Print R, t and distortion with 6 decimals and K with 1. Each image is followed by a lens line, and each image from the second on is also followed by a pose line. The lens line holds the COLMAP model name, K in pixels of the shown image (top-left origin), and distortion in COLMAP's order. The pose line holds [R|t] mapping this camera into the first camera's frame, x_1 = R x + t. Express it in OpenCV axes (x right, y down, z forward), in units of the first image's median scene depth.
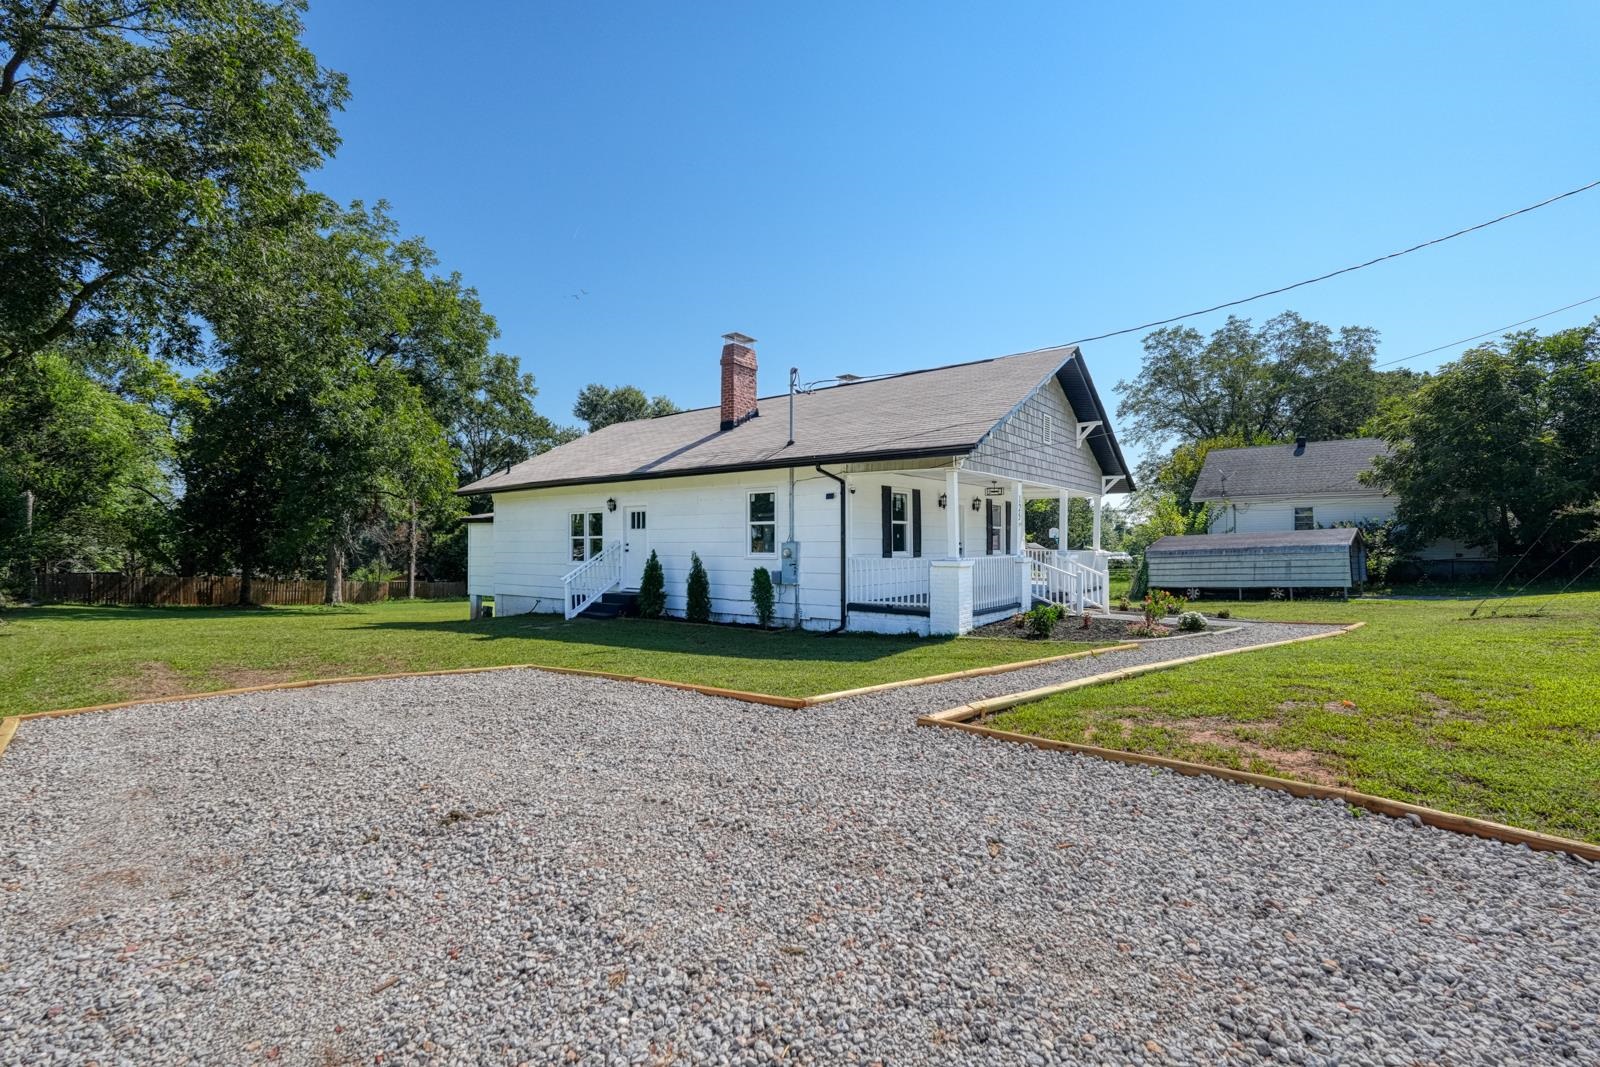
lens RADIAL K [[698.9, 0, 803.8], [0, 698.9, 535.7], [0, 0, 1]] dist [0.001667, 0.000997]
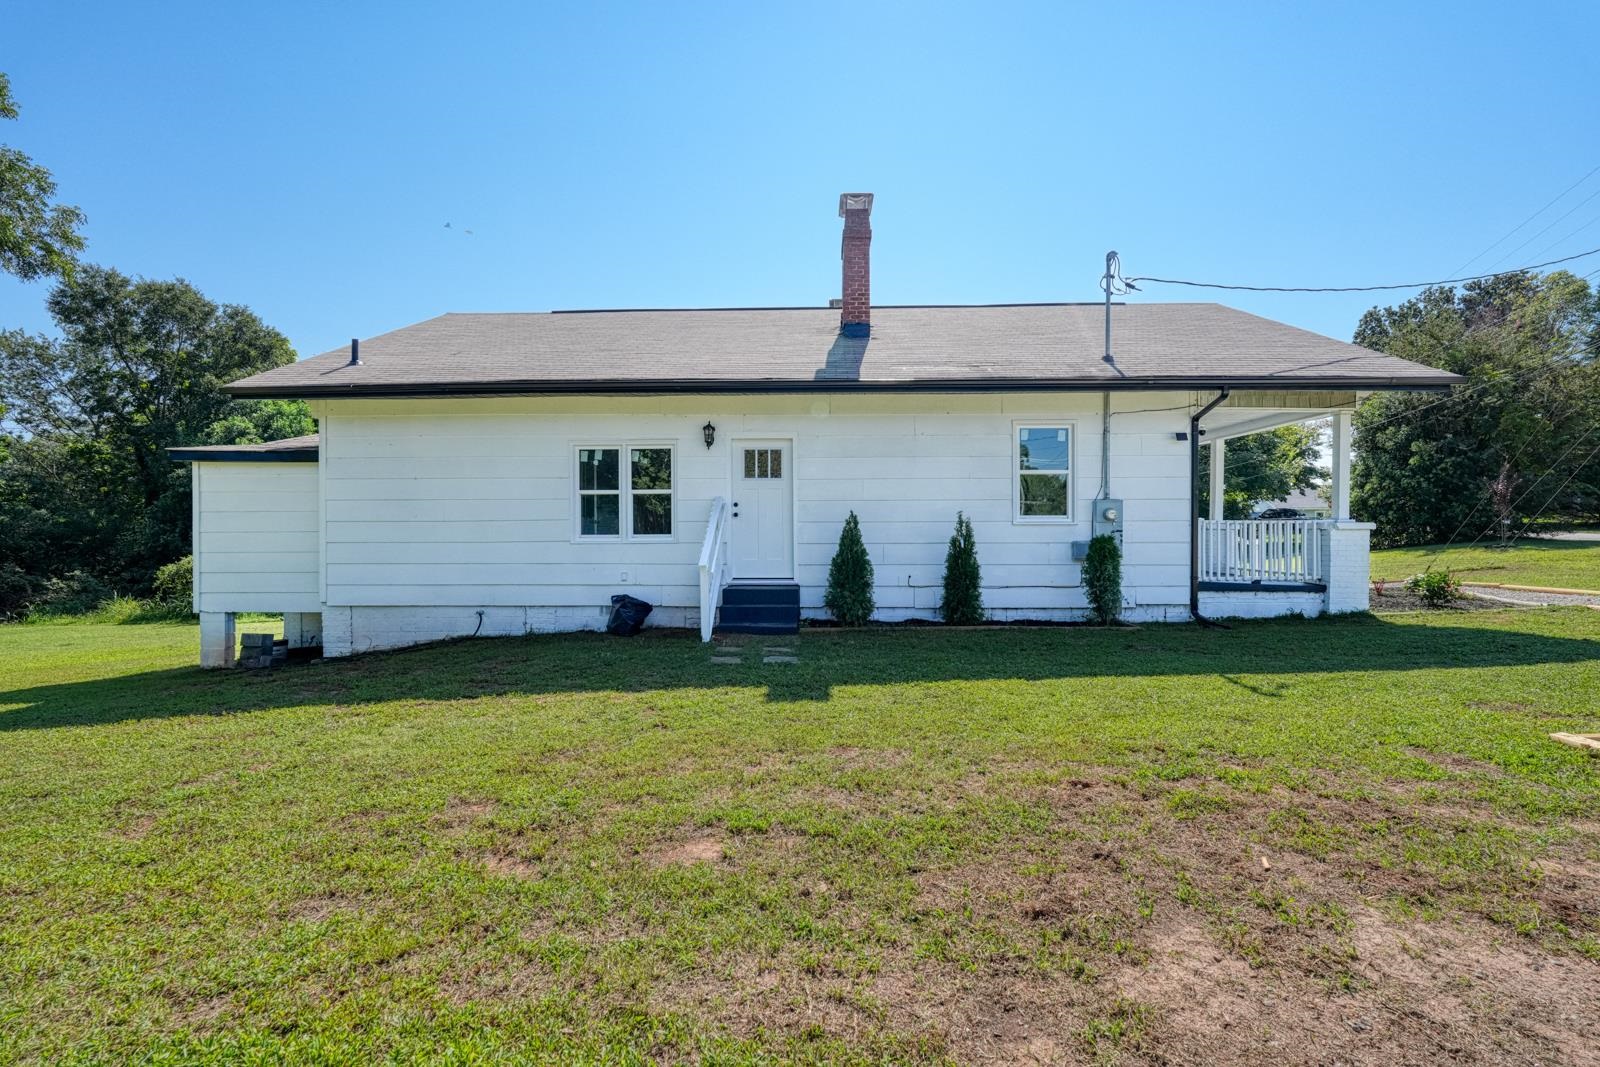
lens RADIAL K [[698.9, 0, 800.0], [0, 698.9, 537.9], [0, 0, 1]] dist [0.001667, 0.000997]
pose [[0.813166, -0.004328, 0.582015, -0.493759], [-0.005403, 0.999873, 0.014985, 0.028383], [-0.582006, -0.015330, 0.813040, 0.440843]]
